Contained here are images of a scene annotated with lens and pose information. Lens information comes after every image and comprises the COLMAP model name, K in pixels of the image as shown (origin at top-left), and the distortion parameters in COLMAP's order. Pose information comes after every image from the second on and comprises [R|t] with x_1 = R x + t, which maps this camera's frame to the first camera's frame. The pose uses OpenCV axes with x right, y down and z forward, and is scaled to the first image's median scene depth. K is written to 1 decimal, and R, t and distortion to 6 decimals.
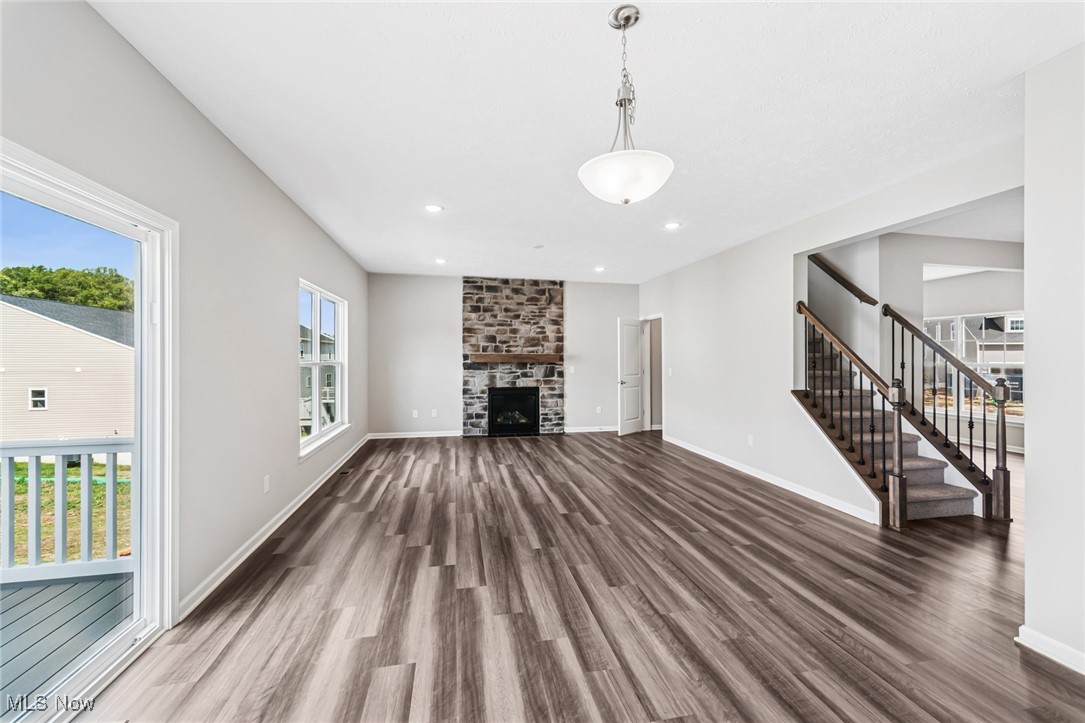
lens RADIAL K [[432.2, 0, 548.2], [0, 432.2, 357.6], [0, 0, 1]] dist [0.018837, -0.000985]
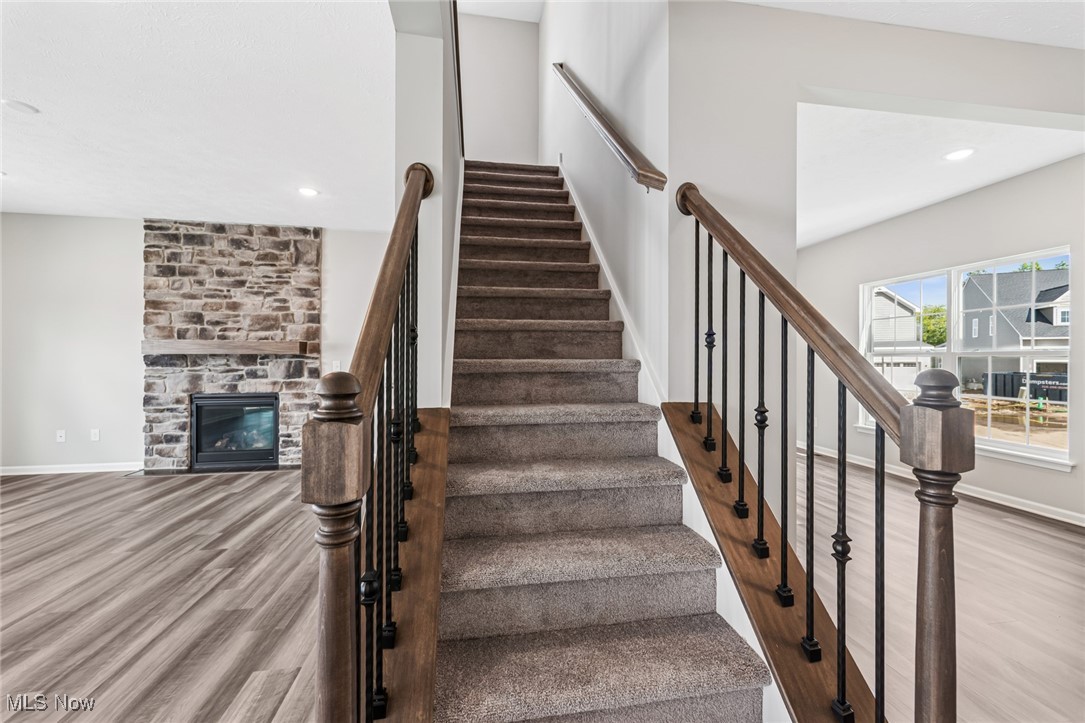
lens RADIAL K [[432.2, 0, 544.7], [0, 432.2, 364.7], [0, 0, 1]] dist [0.018837, -0.000985]
pose [[0.998510, -0.004455, -0.054388, 0.423174], [0.005174, 0.999901, 0.013080, 0.019841], [0.054325, -0.013341, 0.998434, 0.385873]]
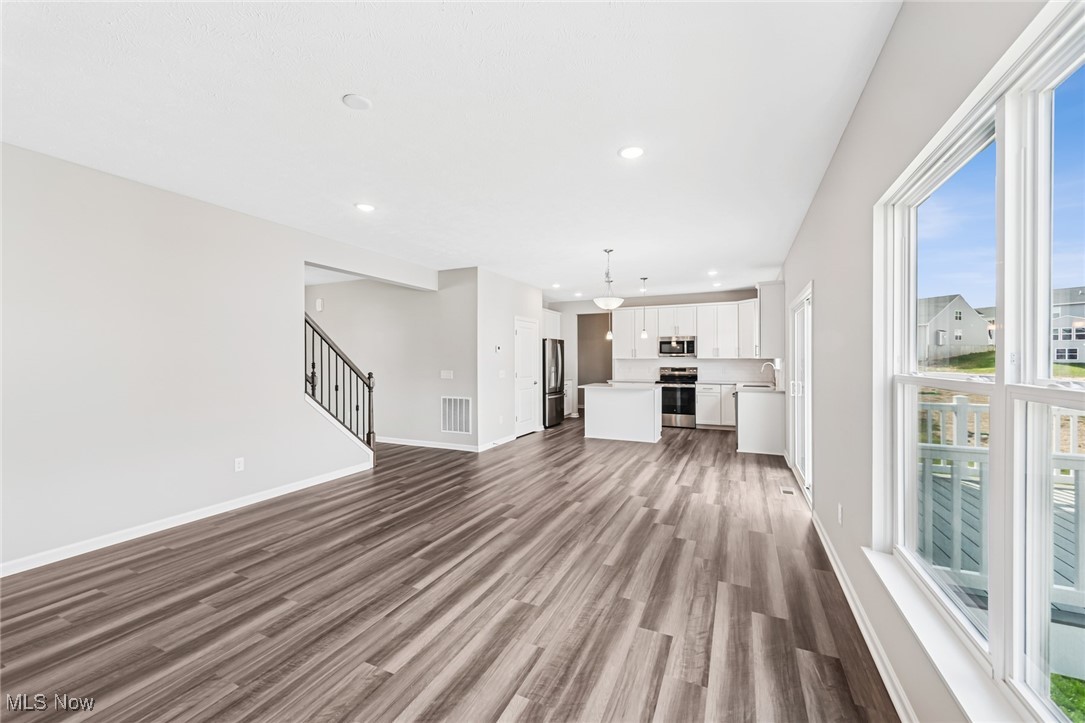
lens RADIAL K [[432.2, 0, 545.1], [0, 432.2, 361.7], [0, 0, 1]] dist [0.018837, -0.000985]
pose [[-0.802741, -0.005907, 0.596298, -0.305239], [-0.002041, 0.999972, 0.007159, -0.001052], [-0.596324, 0.004530, -0.802731, 0.886022]]
